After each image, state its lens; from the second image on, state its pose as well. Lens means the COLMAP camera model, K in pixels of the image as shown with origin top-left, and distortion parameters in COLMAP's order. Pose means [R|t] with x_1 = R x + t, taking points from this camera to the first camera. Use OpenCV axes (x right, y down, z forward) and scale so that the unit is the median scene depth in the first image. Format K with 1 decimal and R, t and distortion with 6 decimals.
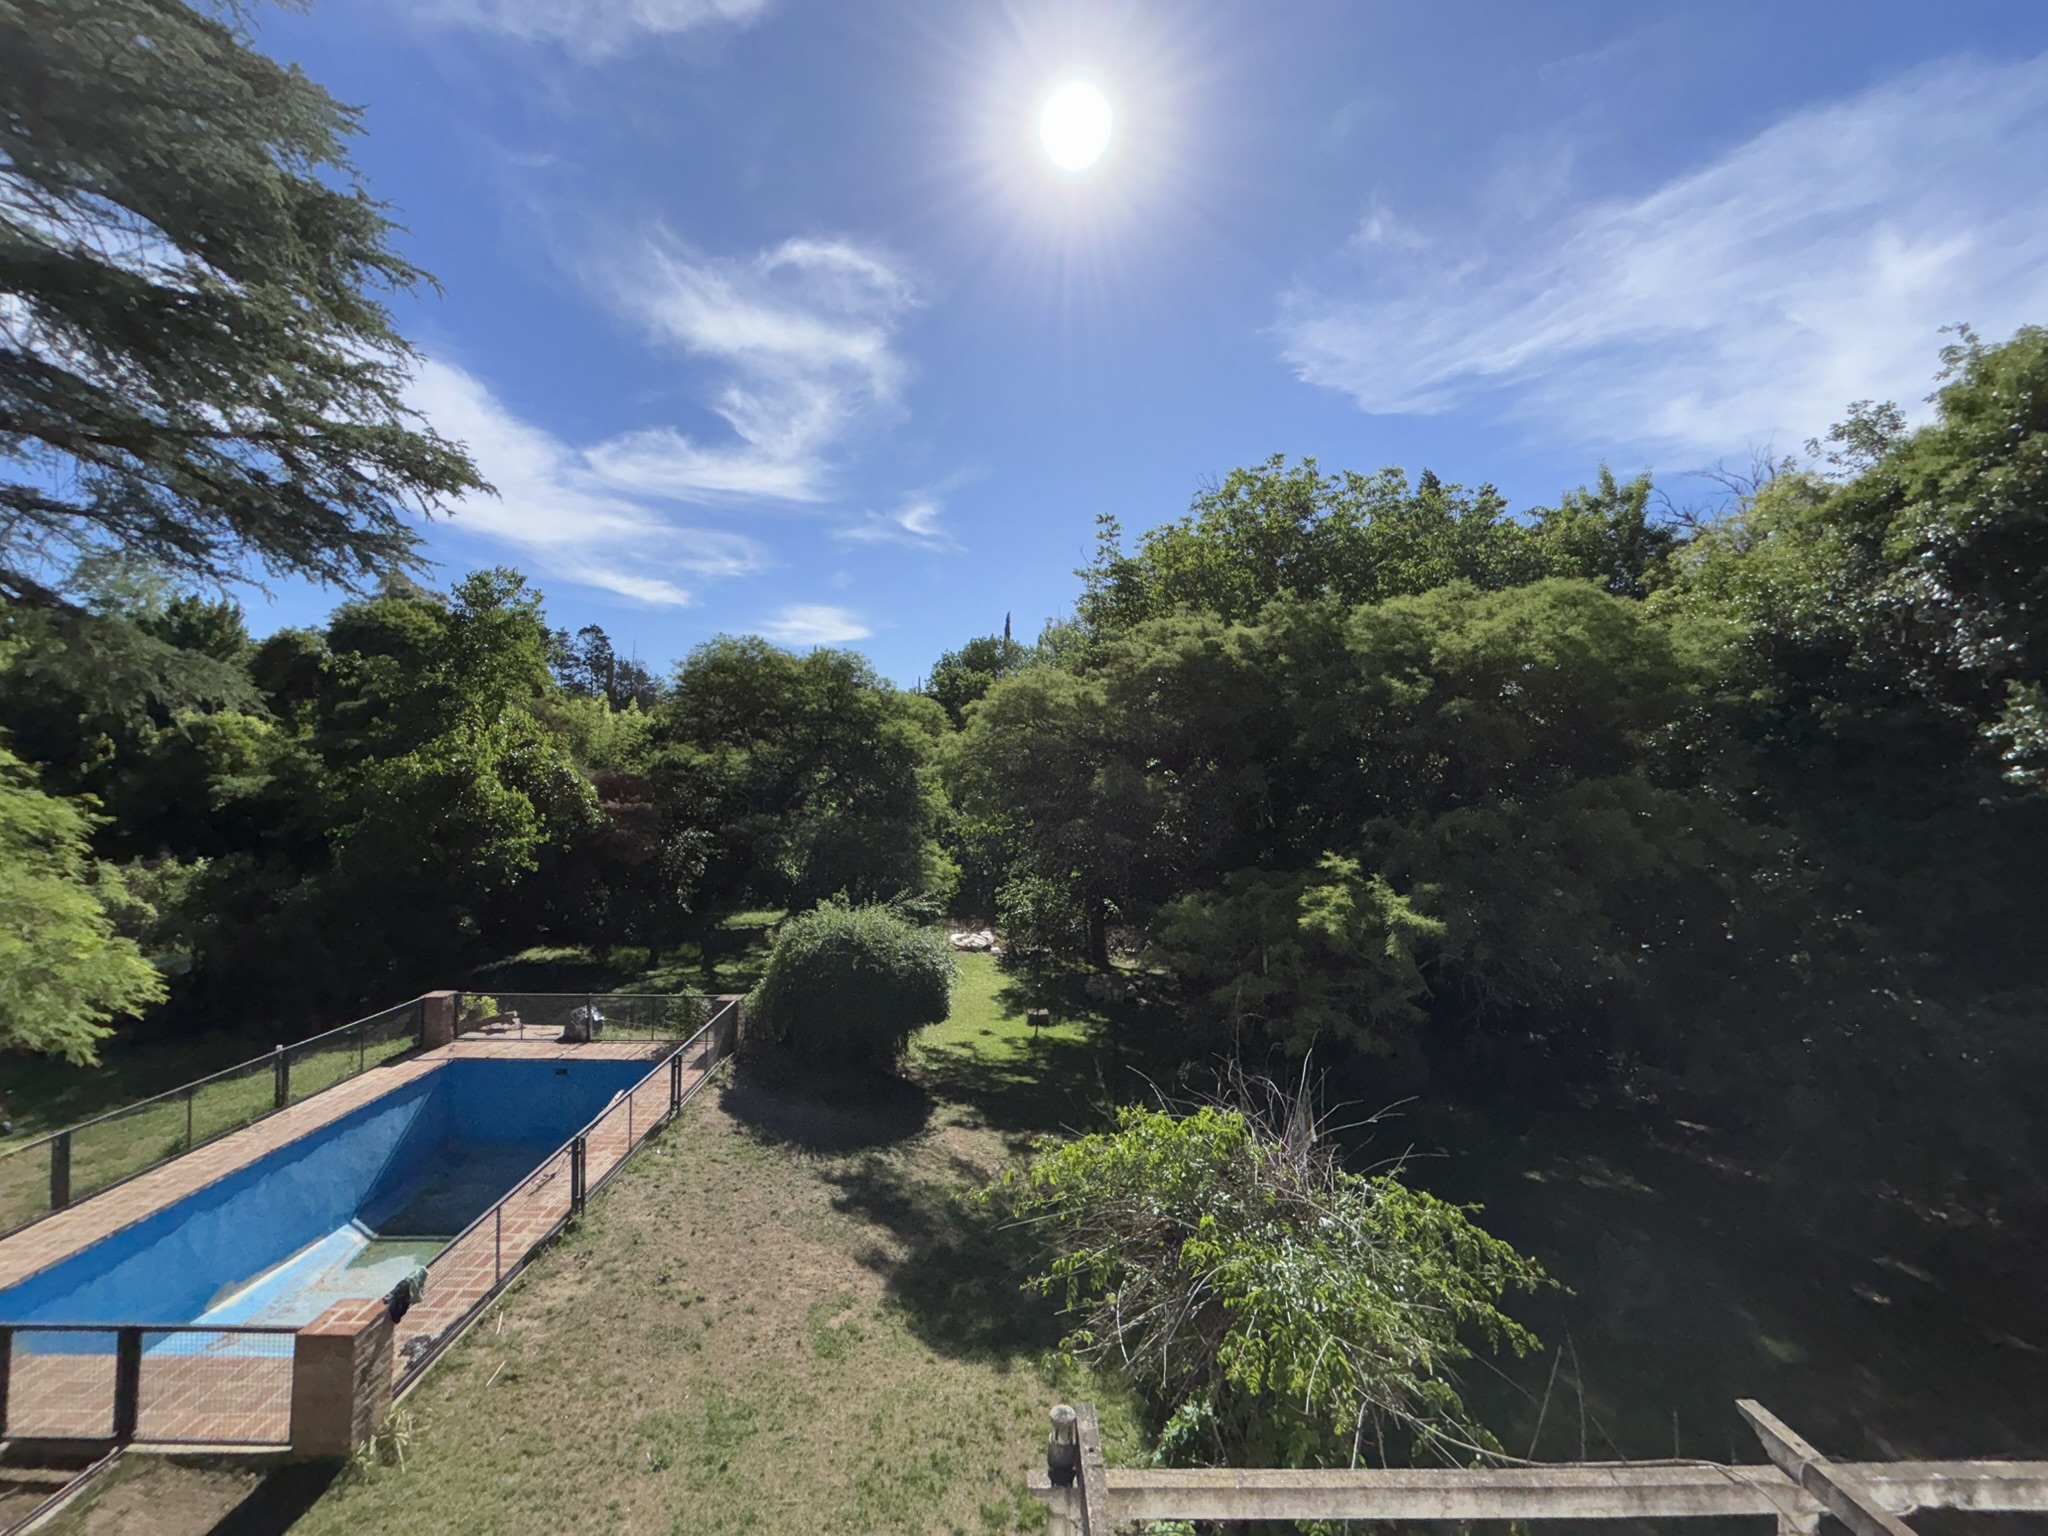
lens RADIAL K [[827.6, 0, 1024.8], [0, 827.6, 767.5], [0, 0, 1]] dist [-0.001793, 0.000535]
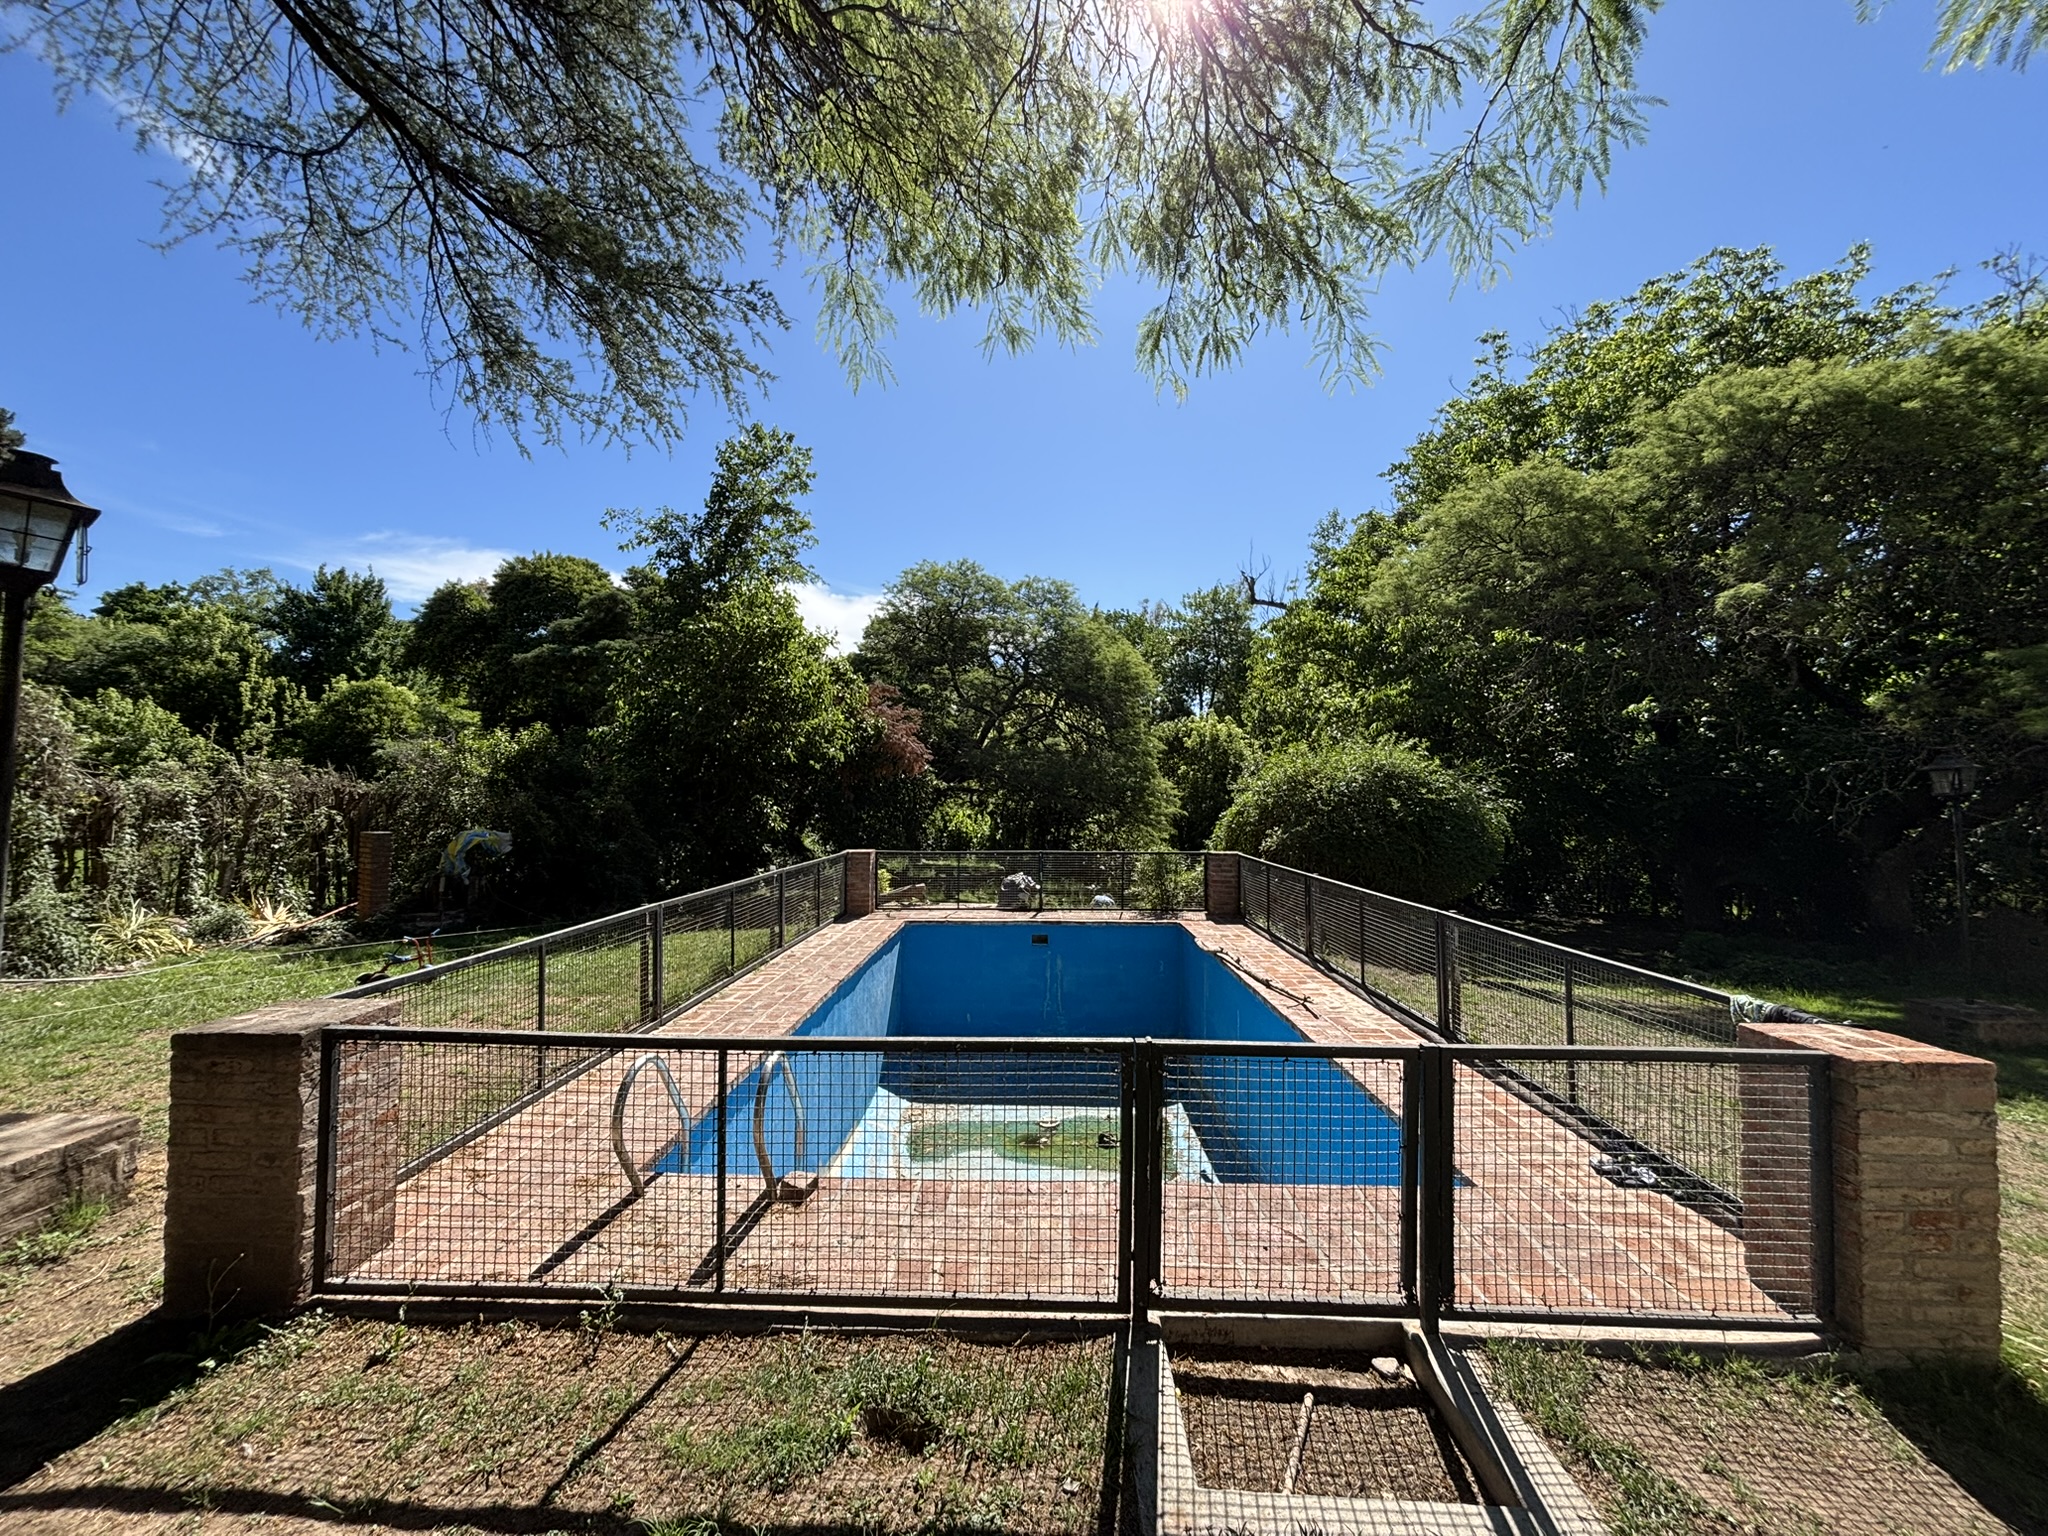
lens RADIAL K [[827.6, 0, 1023.6], [0, 827.6, 762.0], [0, 0, 1]] dist [-0.001793, 0.000535]
pose [[0.998598, -0.021034, -0.048571, -0.245244], [0.019699, 0.999419, -0.027813, 0.102714], [0.049128, 0.026818, 0.998432, 0.105554]]
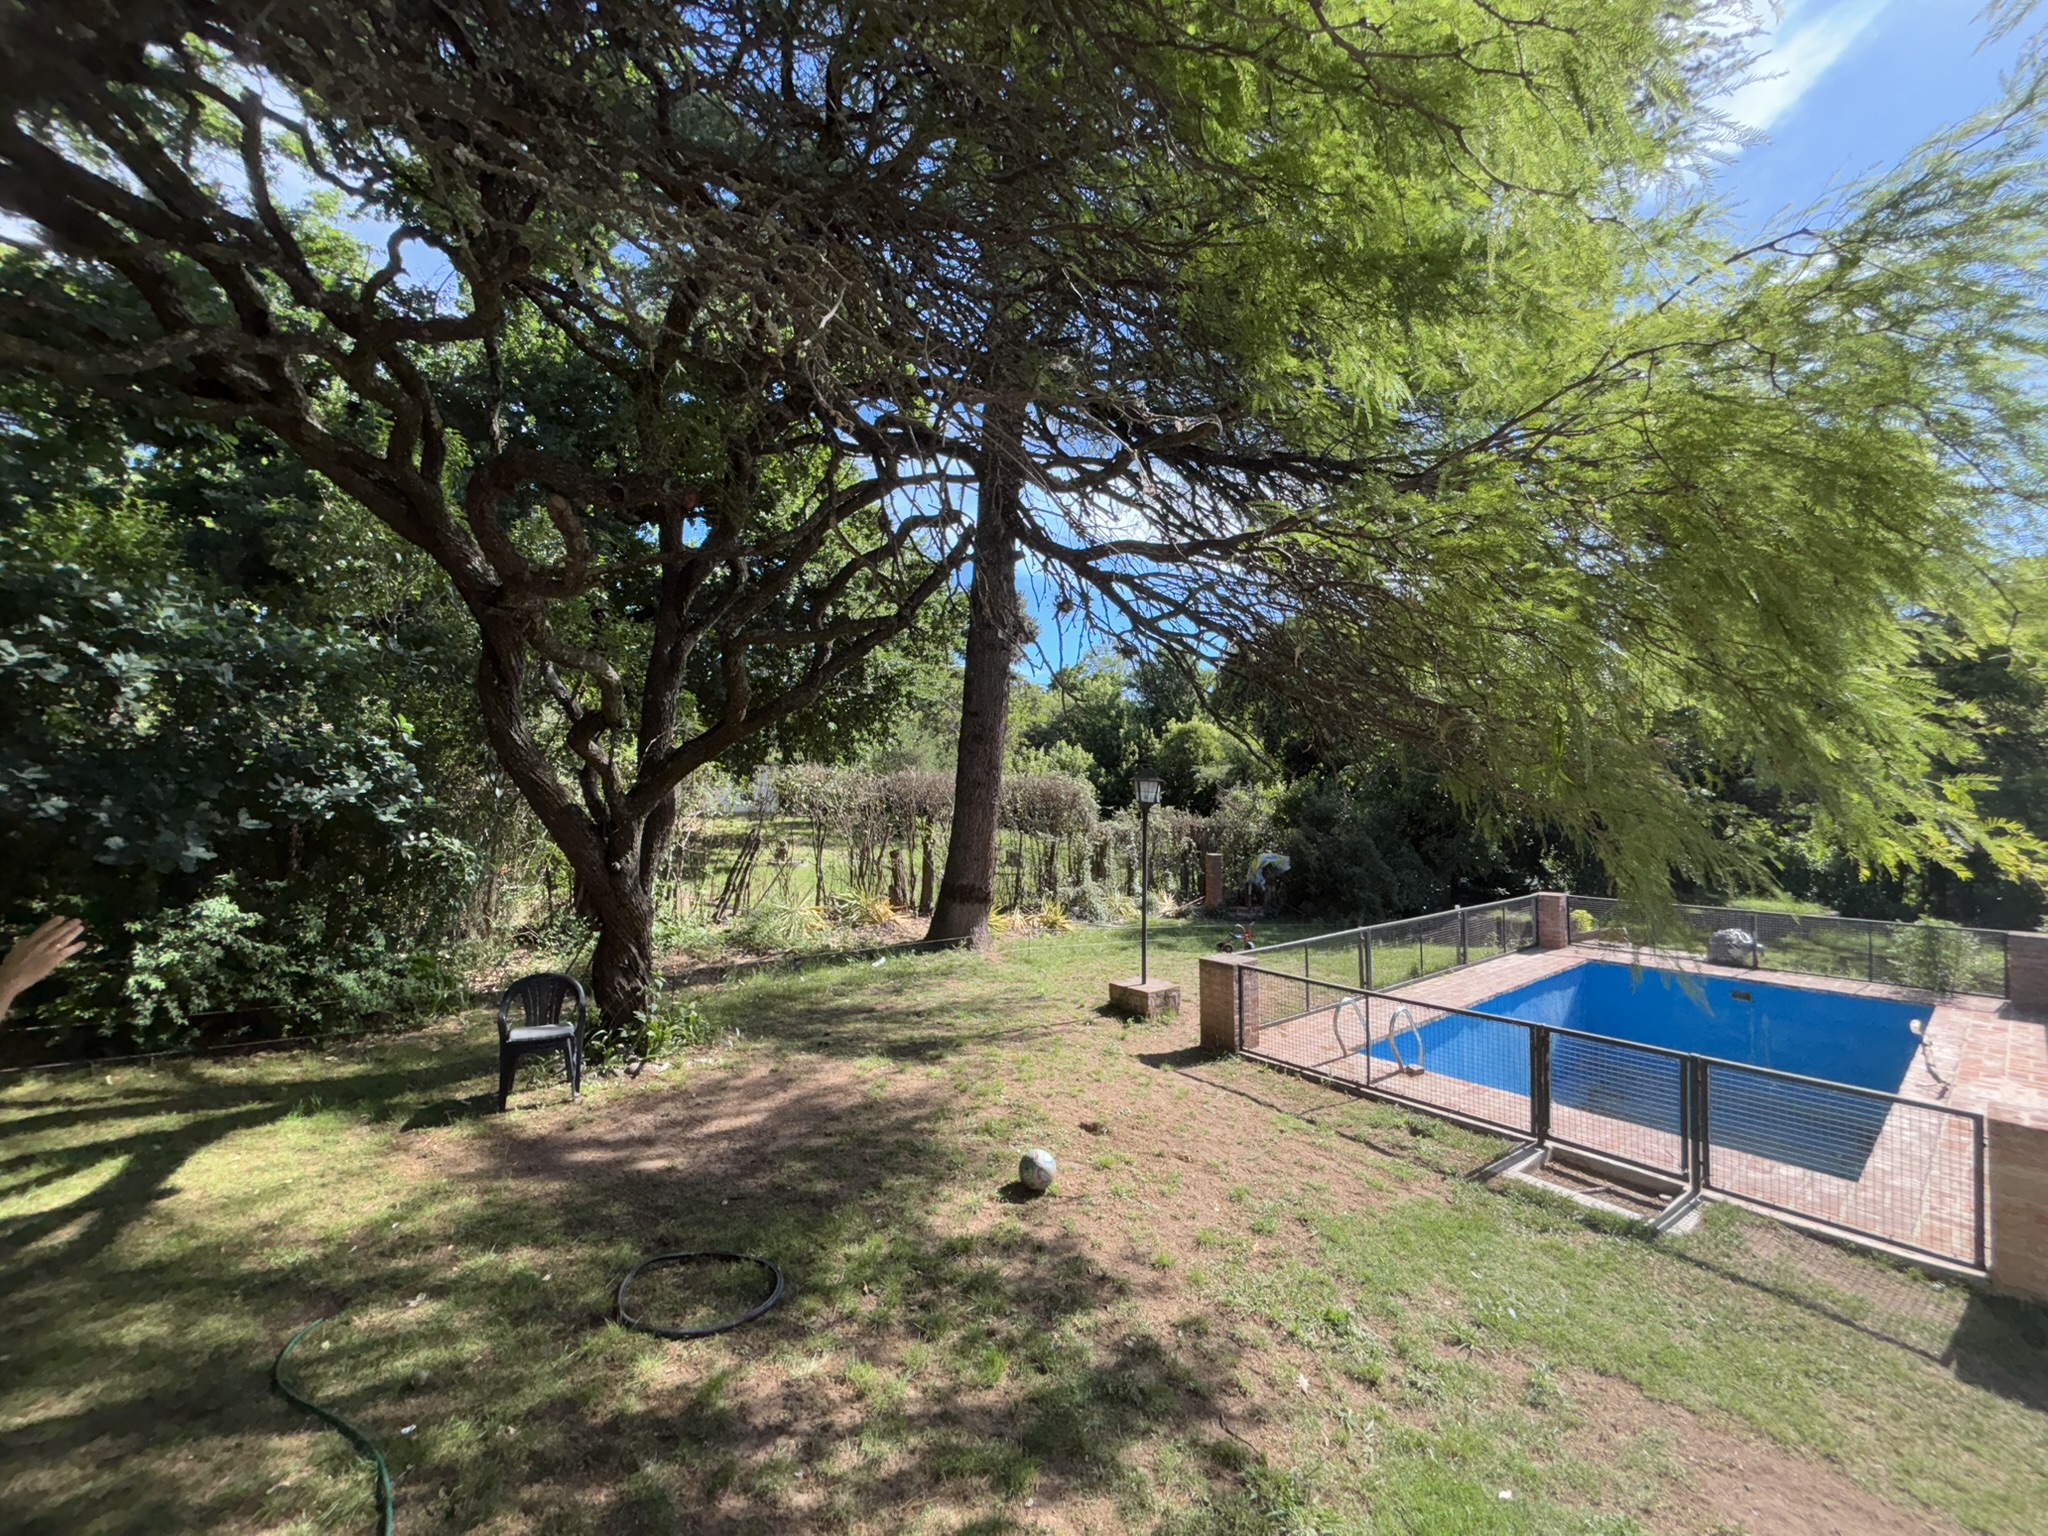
lens RADIAL K [[827.6, 0, 1013.4], [0, 827.6, 763.8], [0, 0, 1]] dist [-0.001793, 0.000535]
pose [[0.605151, -0.047785, -0.794676, -0.154831], [0.023202, 0.998832, -0.042392, 0.072617], [0.795773, 0.007215, 0.605552, -0.027391]]
